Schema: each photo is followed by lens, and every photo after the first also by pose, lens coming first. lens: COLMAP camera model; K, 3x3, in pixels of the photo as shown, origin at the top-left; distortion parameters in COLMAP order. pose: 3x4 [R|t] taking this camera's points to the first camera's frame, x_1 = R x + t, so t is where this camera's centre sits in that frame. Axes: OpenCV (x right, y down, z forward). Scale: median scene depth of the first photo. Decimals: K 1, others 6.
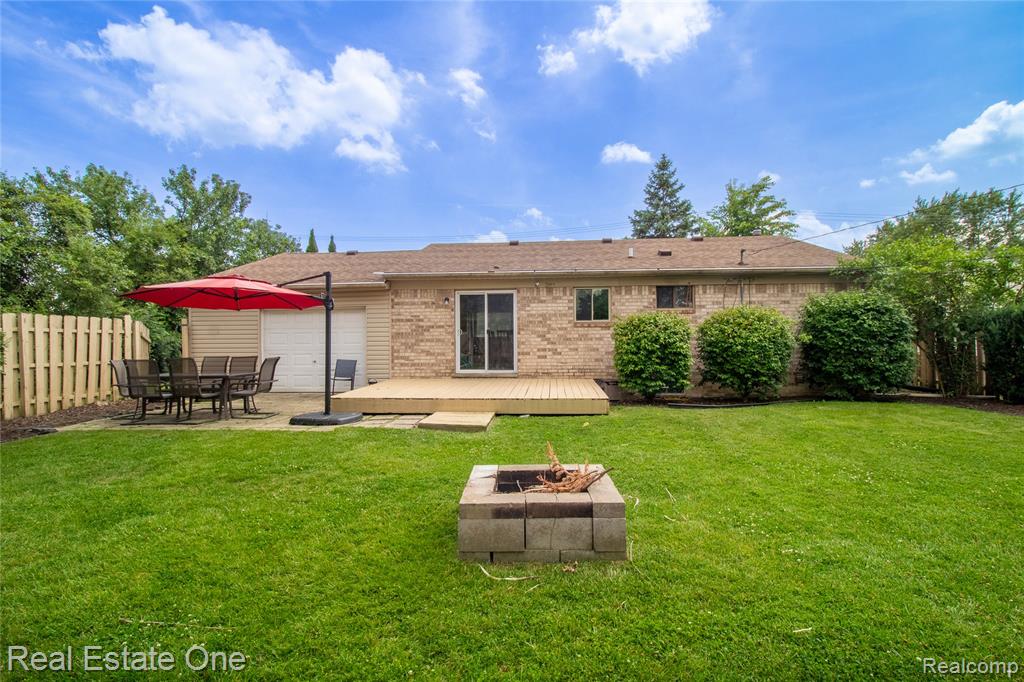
lens RADIAL K [[508.8, 0, 513.5], [0, 508.8, 334.1], [0, 0, 1]] dist [0.003736, -0.015516]
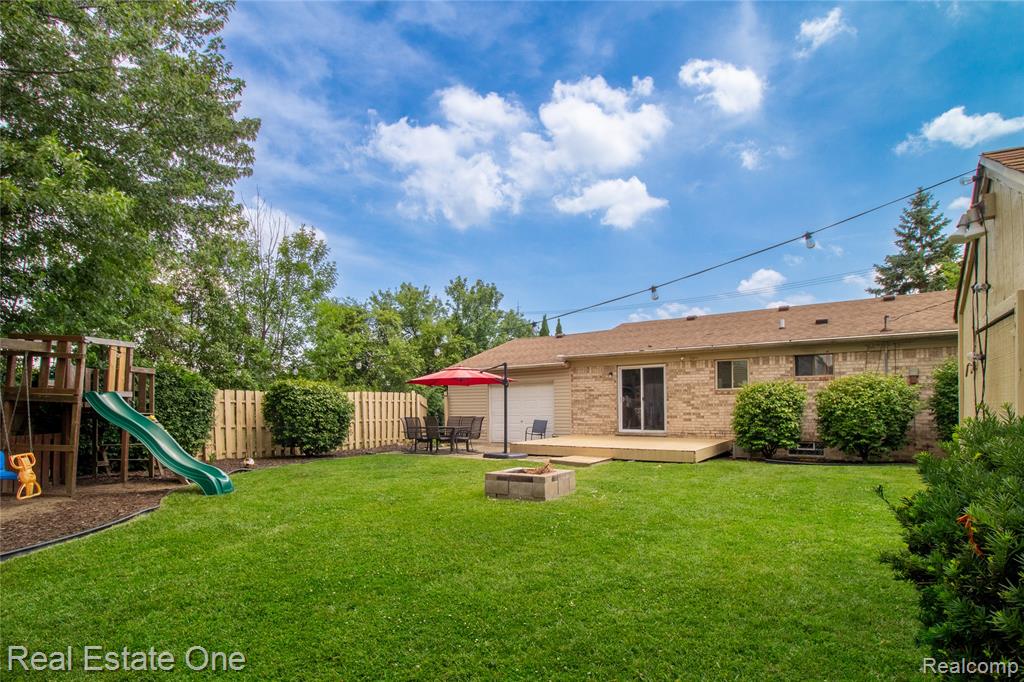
lens RADIAL K [[544.1, 0, 495.8], [0, 544.1, 393.4], [0, 0, 1]] dist [-0.012402, -0.000733]
pose [[0.852397, -0.013187, -0.522729, 0.337374], [0.007965, 0.999893, -0.012235, -0.004706], [0.522834, 0.006265, 0.852411, -0.310668]]
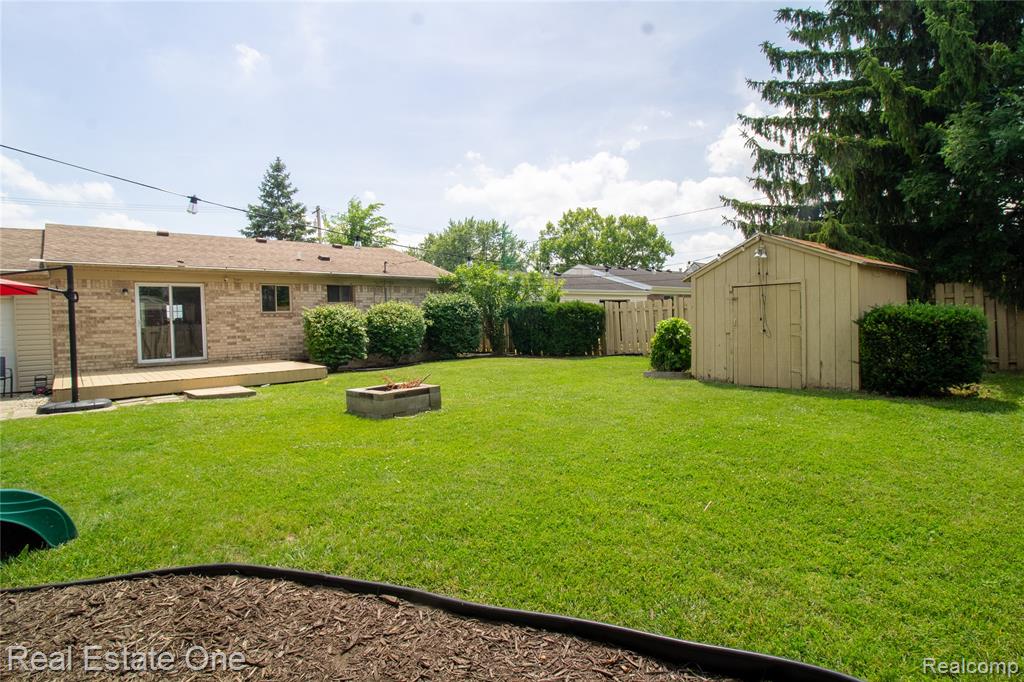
lens RADIAL K [[508.8, 0, 513.5], [0, 508.8, 334.1], [0, 0, 1]] dist [0.003736, -0.015516]
pose [[0.691163, -0.032989, 0.721945, -0.330402], [0.018765, 0.999440, 0.027704, 0.004212], [-0.722455, -0.005601, 0.691395, -0.244905]]
